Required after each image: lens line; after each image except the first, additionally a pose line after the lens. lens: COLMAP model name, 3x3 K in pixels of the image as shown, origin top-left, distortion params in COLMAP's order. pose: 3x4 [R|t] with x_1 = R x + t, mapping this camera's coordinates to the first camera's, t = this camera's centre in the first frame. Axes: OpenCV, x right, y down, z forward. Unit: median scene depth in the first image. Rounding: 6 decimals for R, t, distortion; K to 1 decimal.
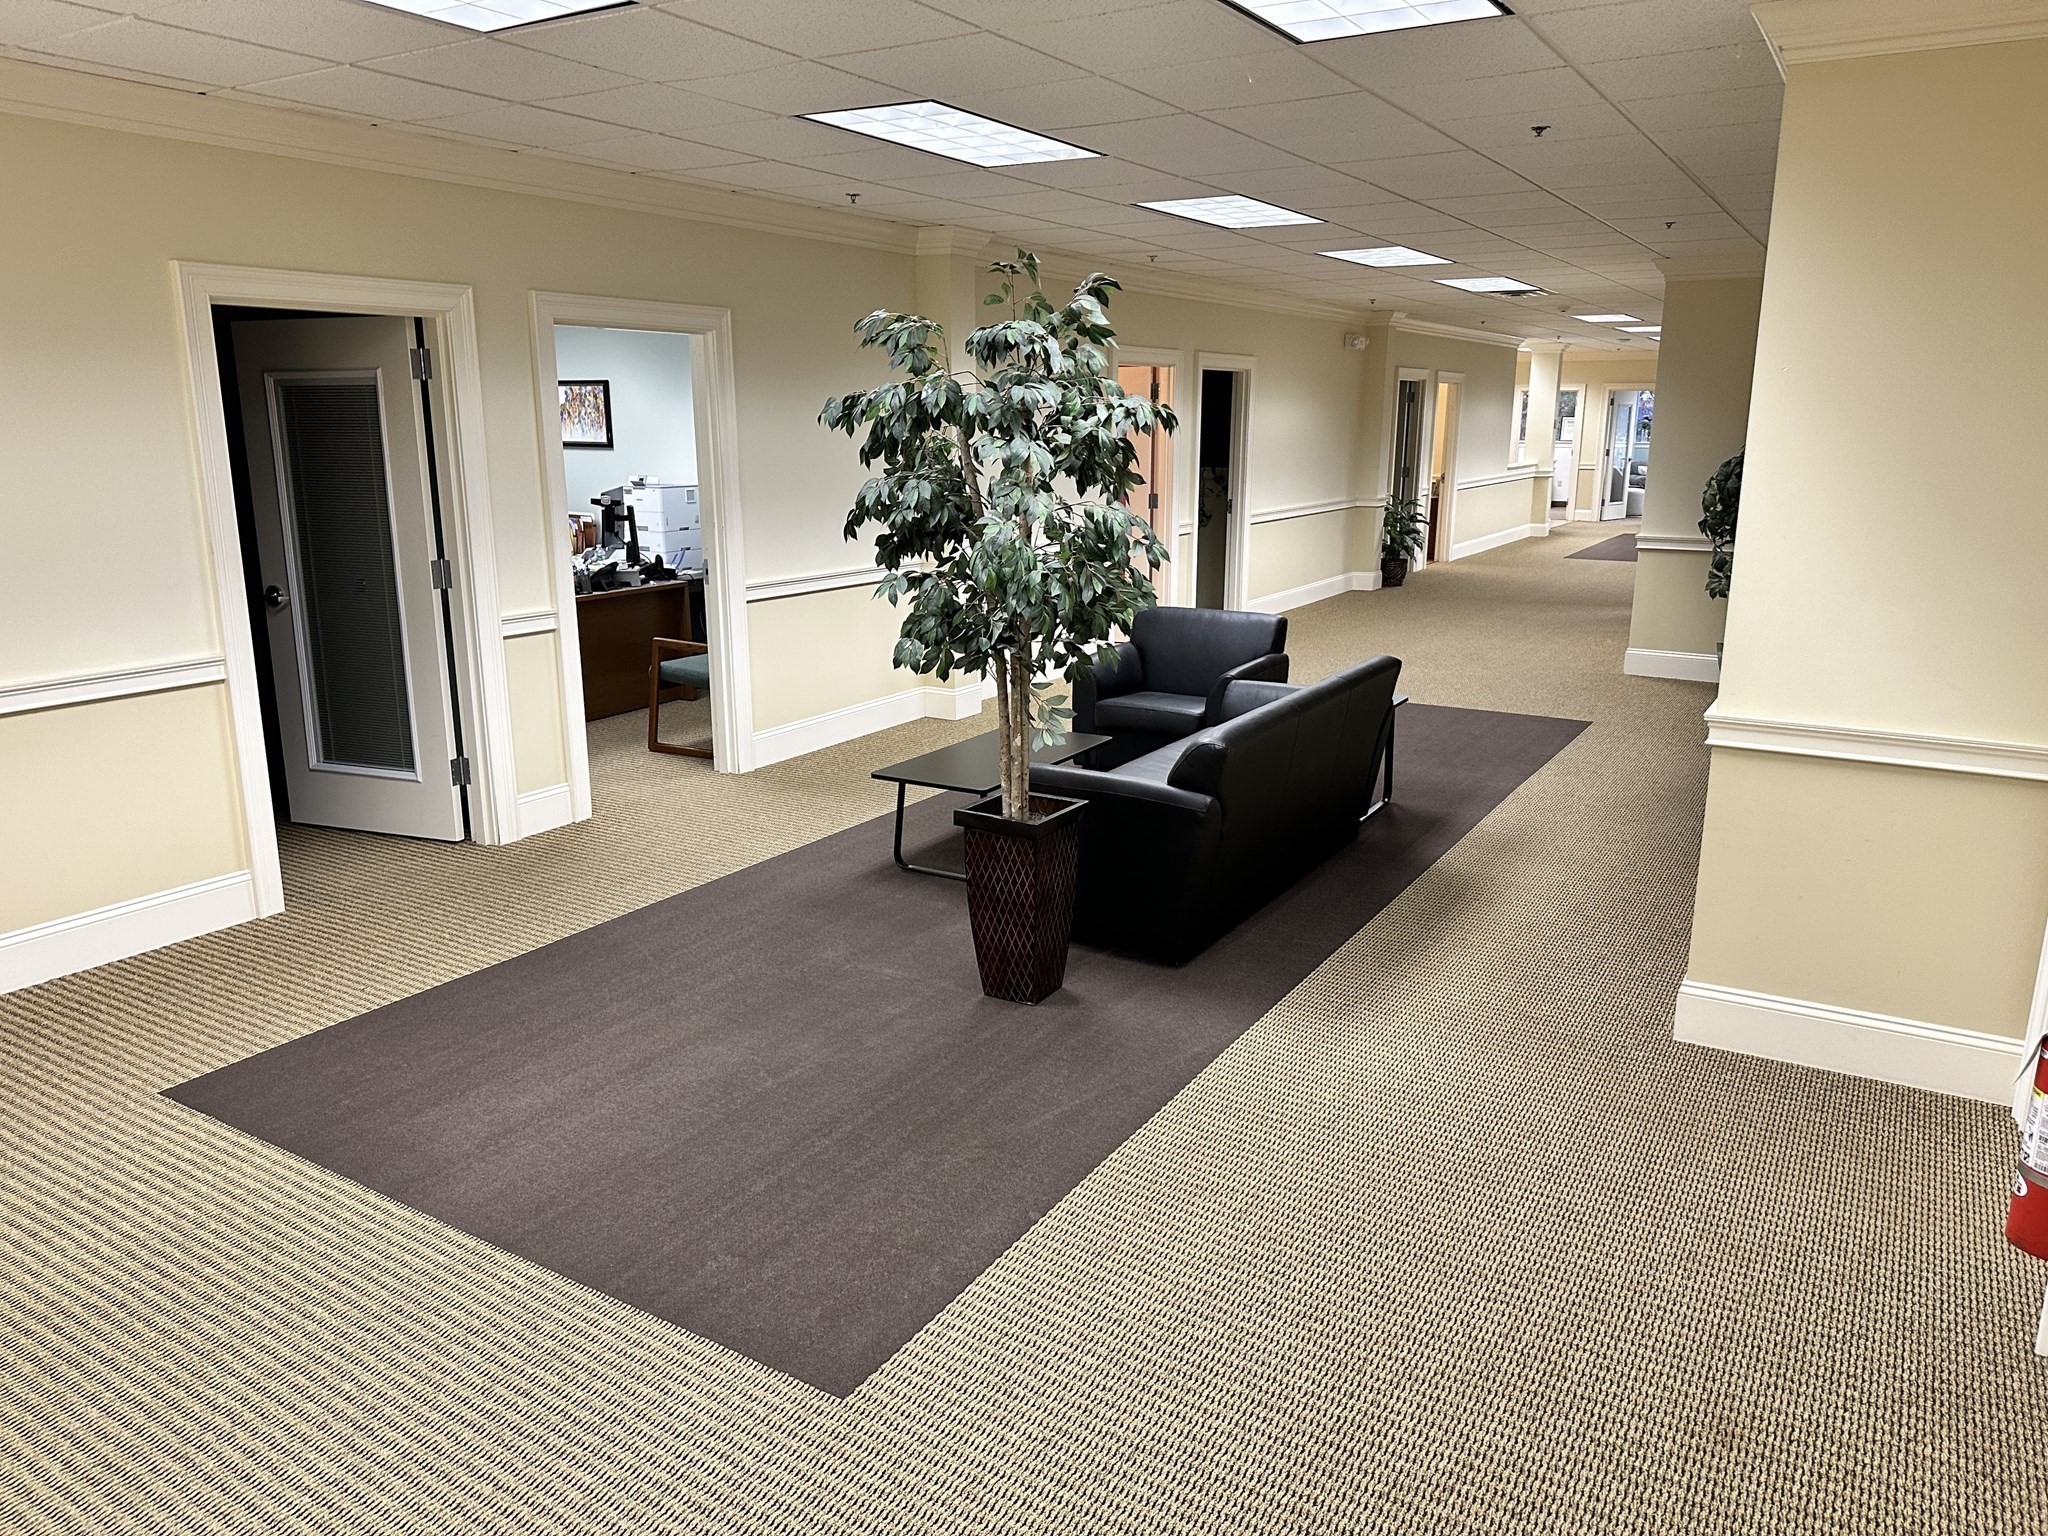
lens RADIAL K [[1454.4, 0, 1034.5], [0, 1454.4, 768.2], [0, 0, 1]] dist [-0.000492, -0.009615]
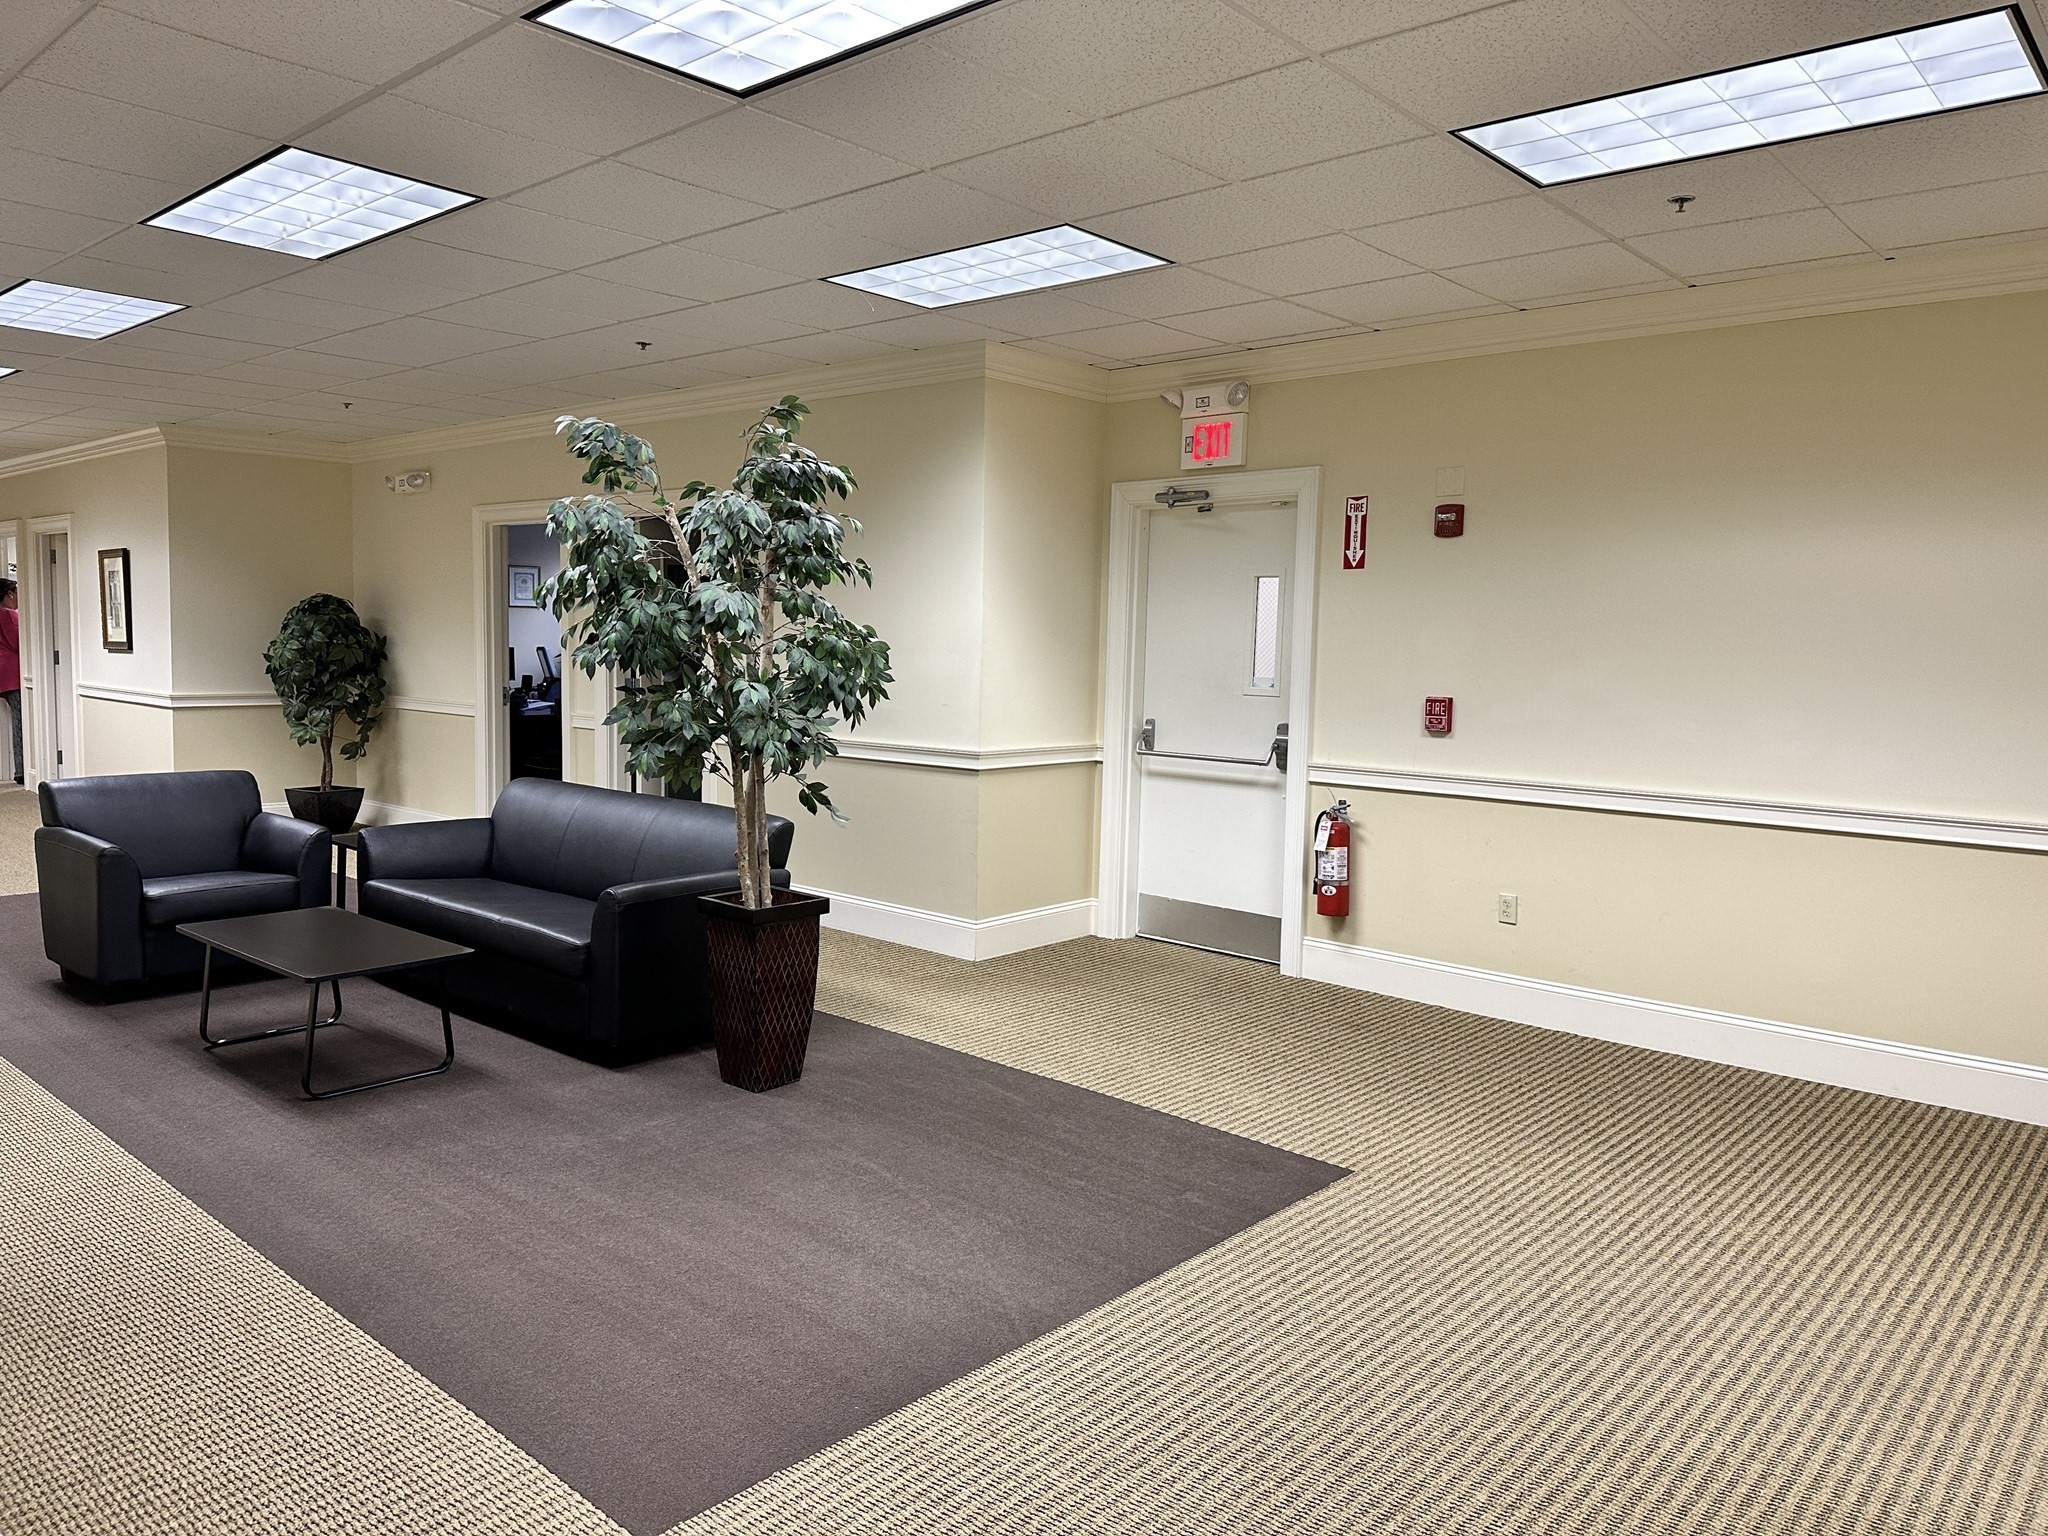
lens RADIAL K [[1454.4, 0, 1034.1], [0, 1454.4, 763.9], [0, 0, 1]] dist [-0.000492, -0.009615]
pose [[0.182028, -0.094025, 0.978788, -1.114139], [0.222262, 0.973589, 0.052191, -0.091214], [-0.957844, 0.208047, 0.198119, 0.632176]]
